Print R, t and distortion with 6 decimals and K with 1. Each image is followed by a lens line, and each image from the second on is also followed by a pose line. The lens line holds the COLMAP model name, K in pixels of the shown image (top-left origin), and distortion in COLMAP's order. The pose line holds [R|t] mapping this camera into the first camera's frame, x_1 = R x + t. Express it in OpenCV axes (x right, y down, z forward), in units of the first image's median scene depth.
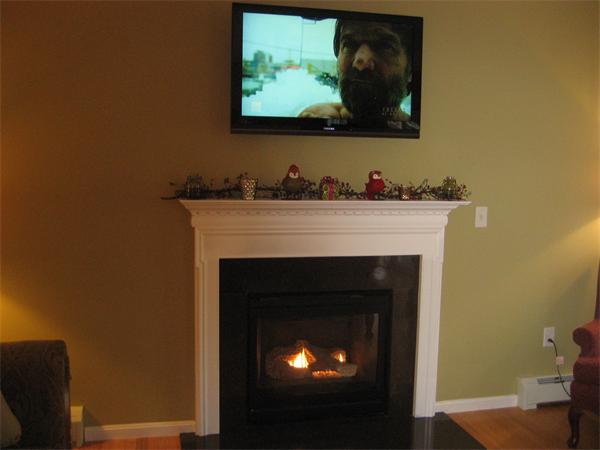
lens RADIAL K [[619.8, 0, 300.0], [0, 619.8, 225.0], [0, 0, 1]] dist [-0.146778, 0.192400]
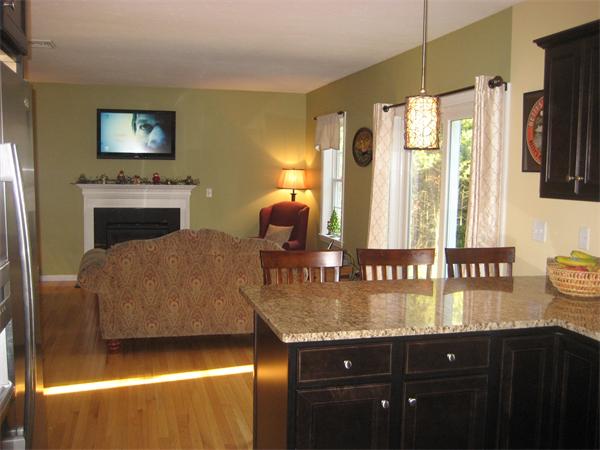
lens RADIAL K [[619.8, 0, 300.0], [0, 619.8, 225.0], [0, 0, 1]] dist [-0.146778, 0.192400]
pose [[0.999318, -0.002851, 0.036827, 0.593007], [0.003764, 0.999687, -0.024745, 0.181167], [-0.036744, 0.024867, 0.999015, -1.458321]]
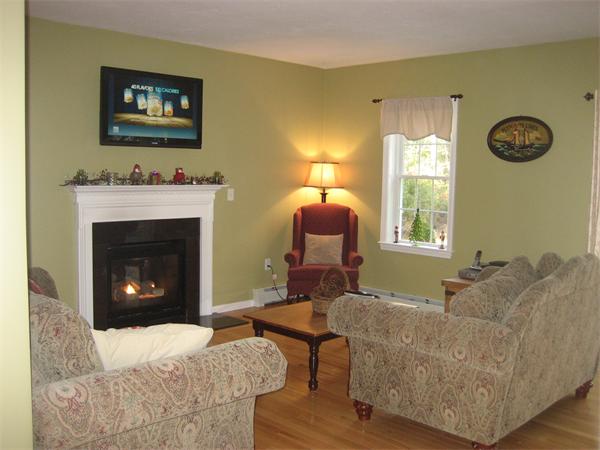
lens RADIAL K [[619.8, 0, 300.0], [0, 619.8, 225.0], [0, 0, 1]] dist [-0.146778, 0.192400]
pose [[0.846866, -0.050869, 0.529368, -0.491690], [0.056292, 0.998397, 0.005885, 0.077857], [-0.528819, 0.024815, 0.848372, -0.607609]]
